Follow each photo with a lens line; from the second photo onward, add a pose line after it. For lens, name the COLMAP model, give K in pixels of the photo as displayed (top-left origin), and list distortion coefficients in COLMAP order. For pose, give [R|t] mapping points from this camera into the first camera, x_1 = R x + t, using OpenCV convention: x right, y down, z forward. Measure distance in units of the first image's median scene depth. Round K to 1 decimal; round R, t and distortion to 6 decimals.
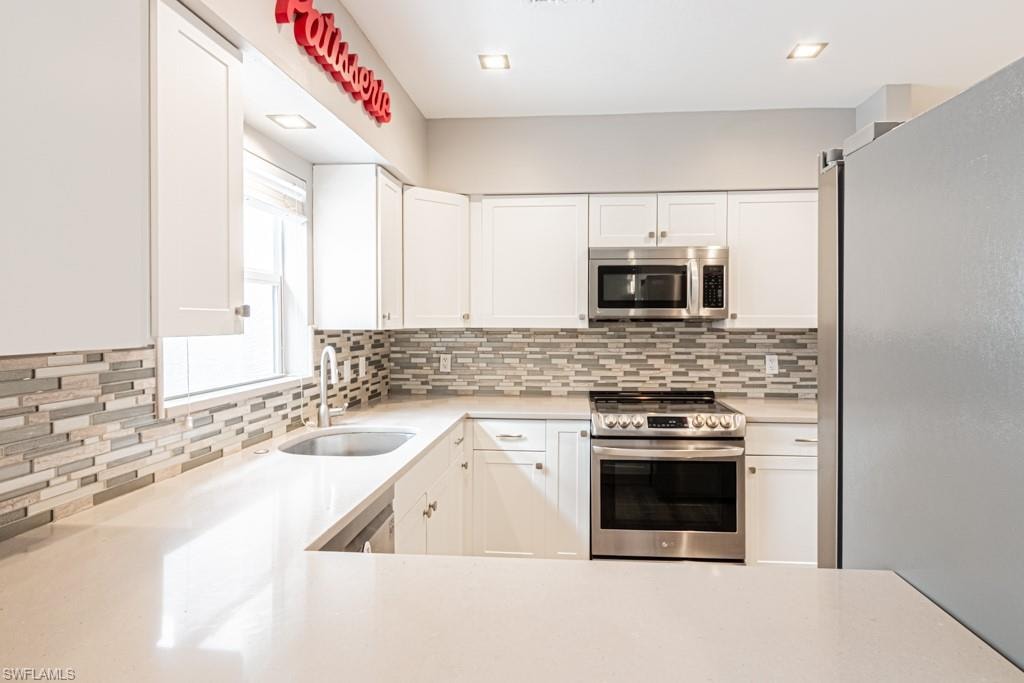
lens RADIAL K [[565.3, 0, 517.3], [0, 565.3, 333.3], [0, 0, 1]] dist [-0.003153, -0.000299]
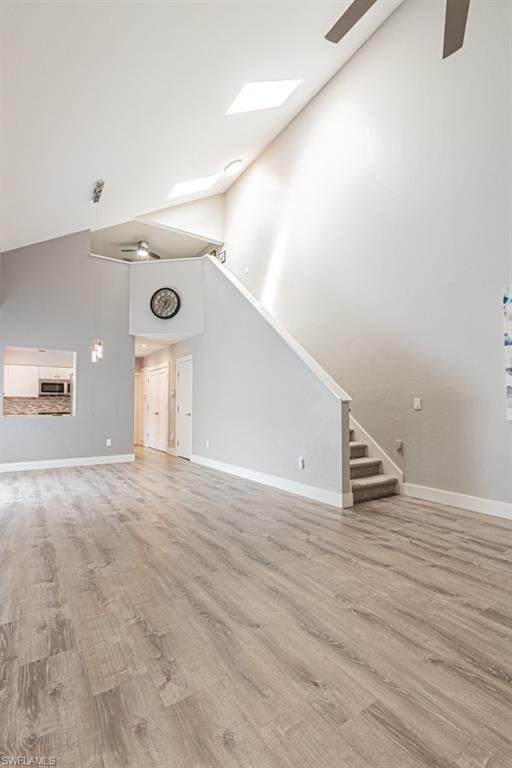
lens RADIAL K [[352.3, 0, 253.5], [0, 352.3, 384.5], [0, 0, 1]] dist [0.004756, -0.001070]
pose [[0.789740, 0.043280, 0.611914, -0.224103], [0.006013, 0.996914, -0.078271, 0.114337], [-0.613413, 0.065493, 0.787042, -2.072711]]
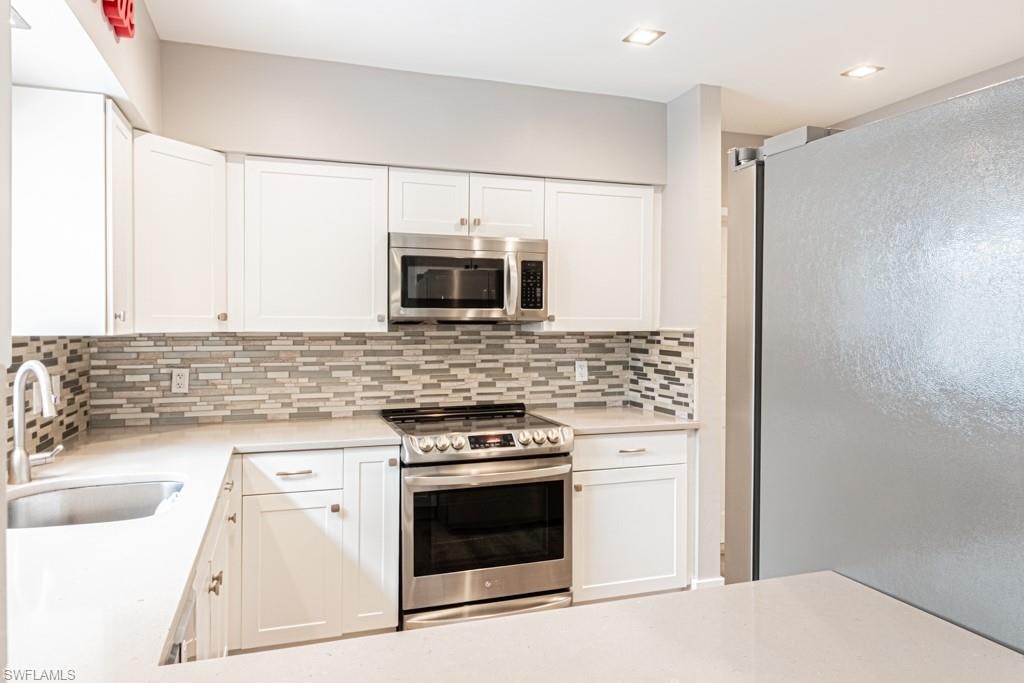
lens RADIAL K [[686.6, 0, 514.9], [0, 686.6, 336.8], [0, 0, 1]] dist [0.008591, 0.001003]
pose [[0.916963, -0.006216, 0.398924, -0.096392], [0.007095, 0.999975, -0.000727, -0.000252], [-0.398909, 0.003497, 0.916984, 0.022708]]
